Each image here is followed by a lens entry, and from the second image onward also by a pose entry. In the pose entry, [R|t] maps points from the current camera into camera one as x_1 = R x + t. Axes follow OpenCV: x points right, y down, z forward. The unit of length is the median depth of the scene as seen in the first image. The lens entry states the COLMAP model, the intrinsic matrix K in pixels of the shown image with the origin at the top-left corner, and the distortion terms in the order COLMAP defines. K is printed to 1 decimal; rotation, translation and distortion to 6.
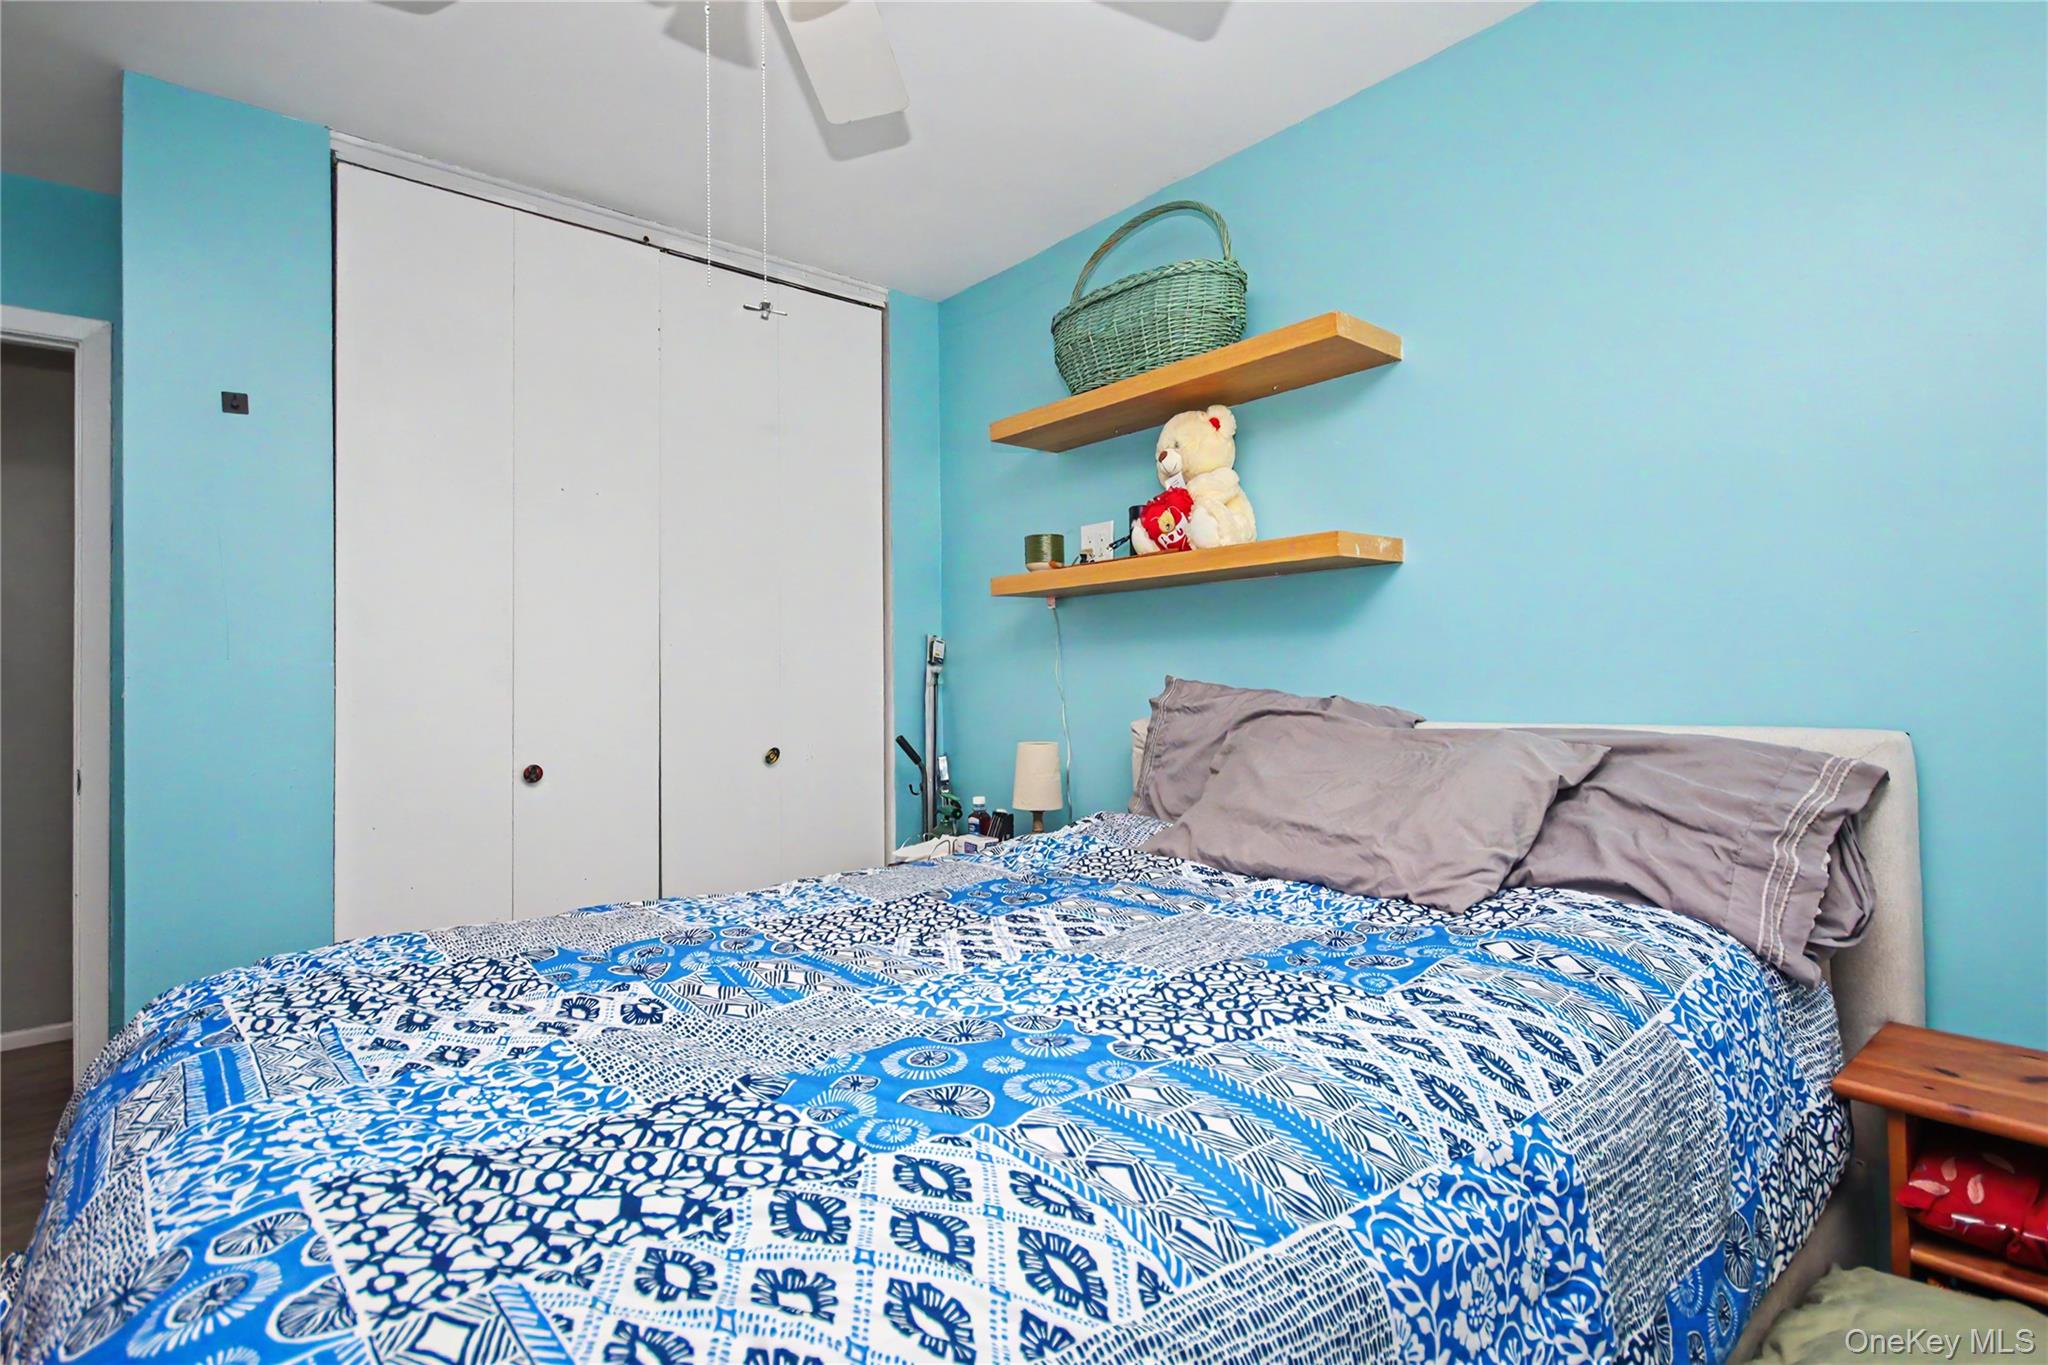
lens RADIAL K [[991.8, 0, 1026.4], [0, 991.8, 671.5], [0, 0, 1]] dist [0.008447, -0.001591]
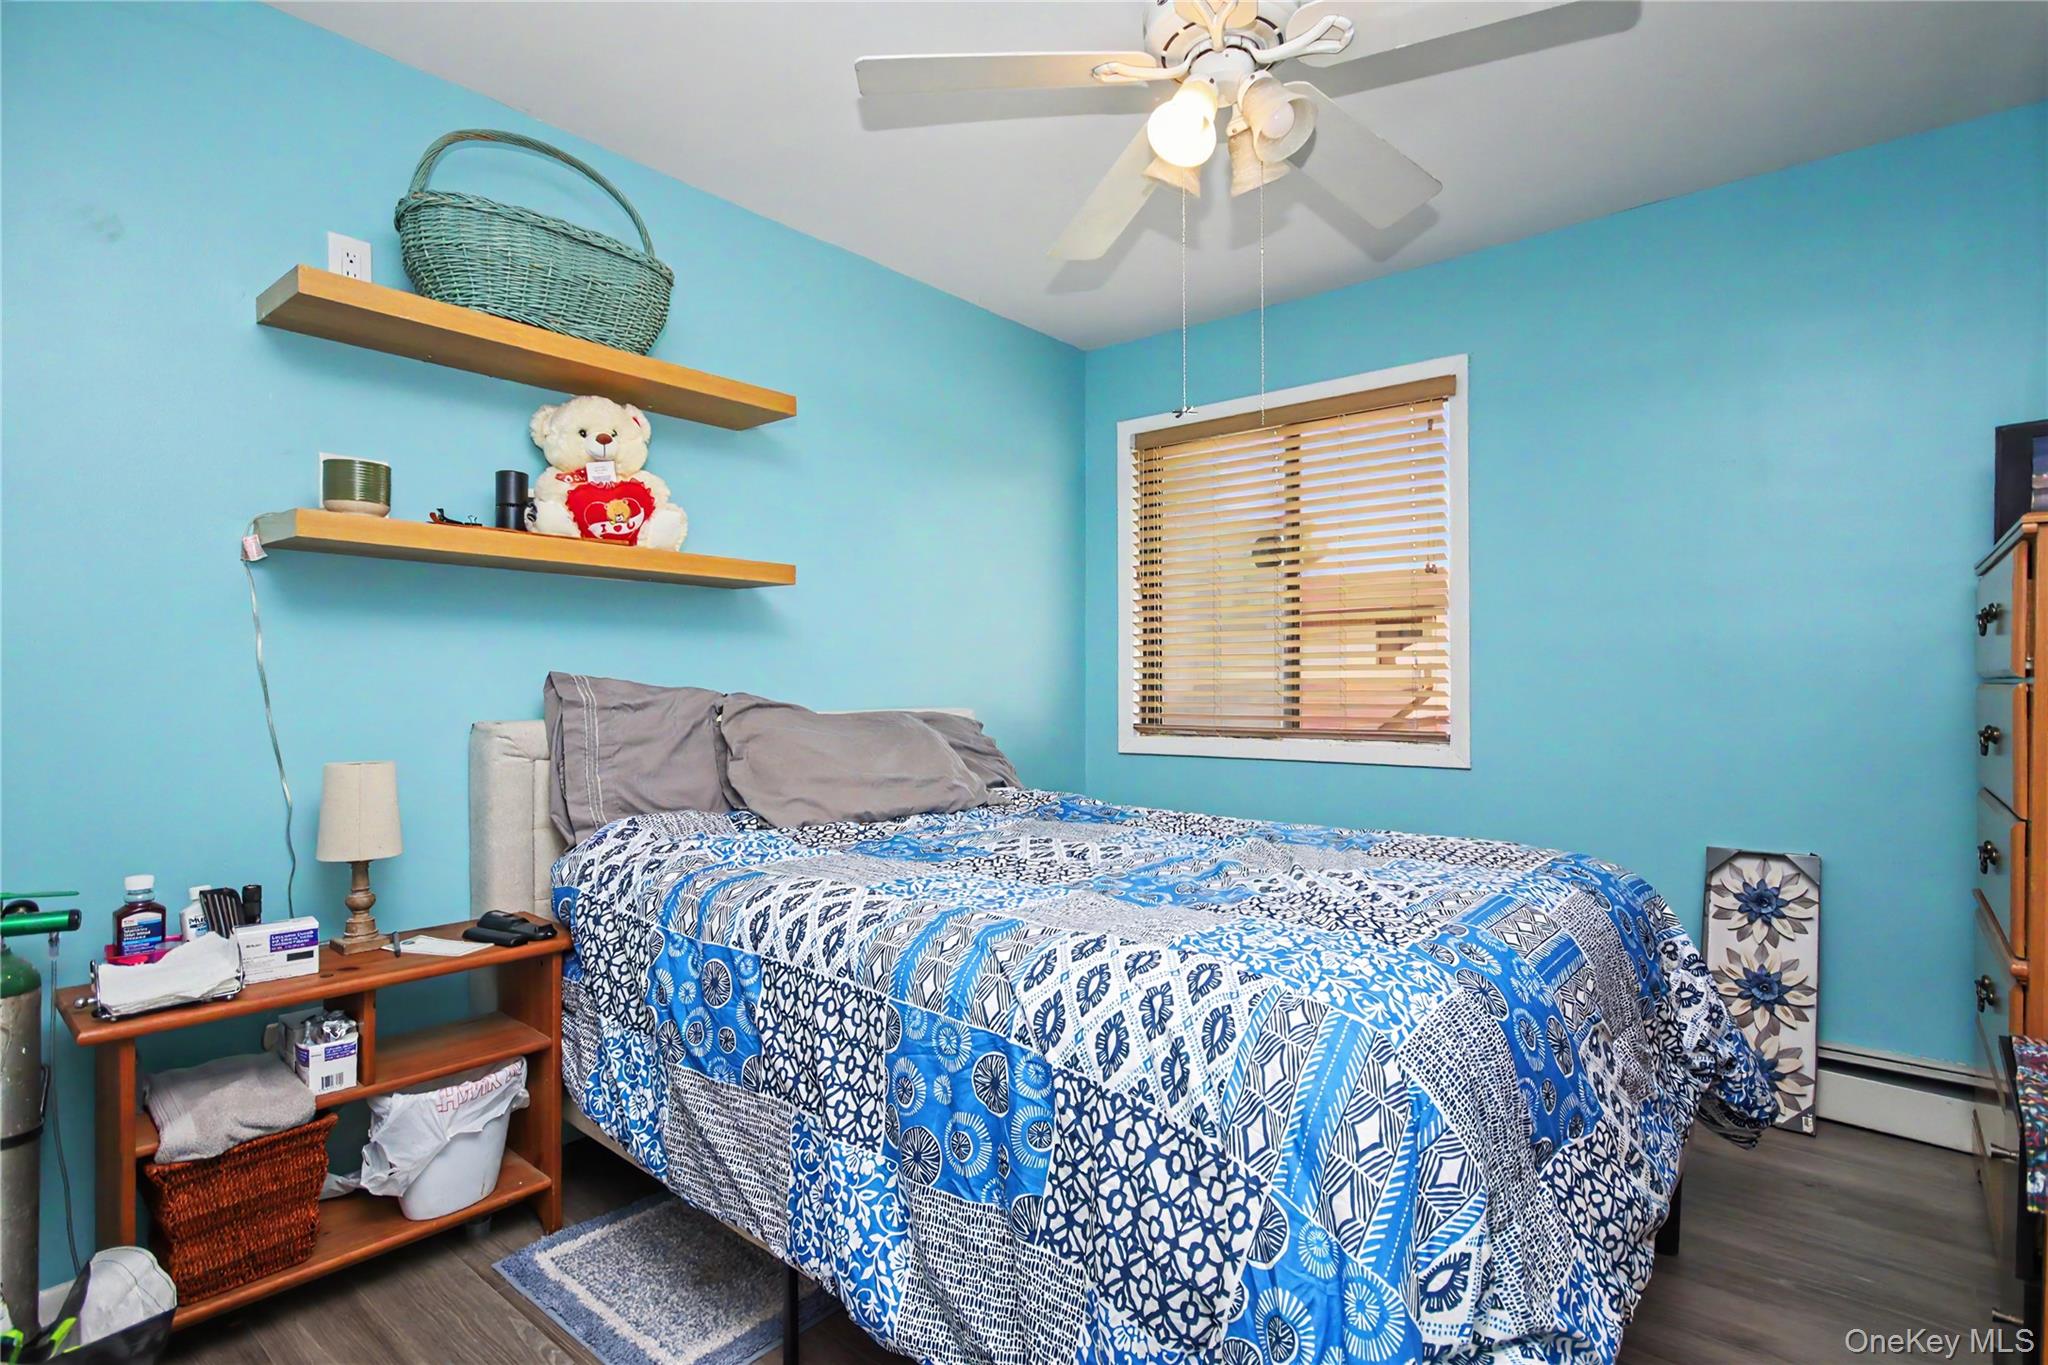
lens RADIAL K [[991.8, 0, 1027.0], [0, 991.8, 693.4], [0, 0, 1]] dist [0.008447, -0.001591]
pose [[-0.137936, 0.006767, 0.990418, -0.864952], [-0.006955, 0.999945, -0.007801, 0.029810], [-0.990417, -0.007964, -0.137881, 0.740886]]
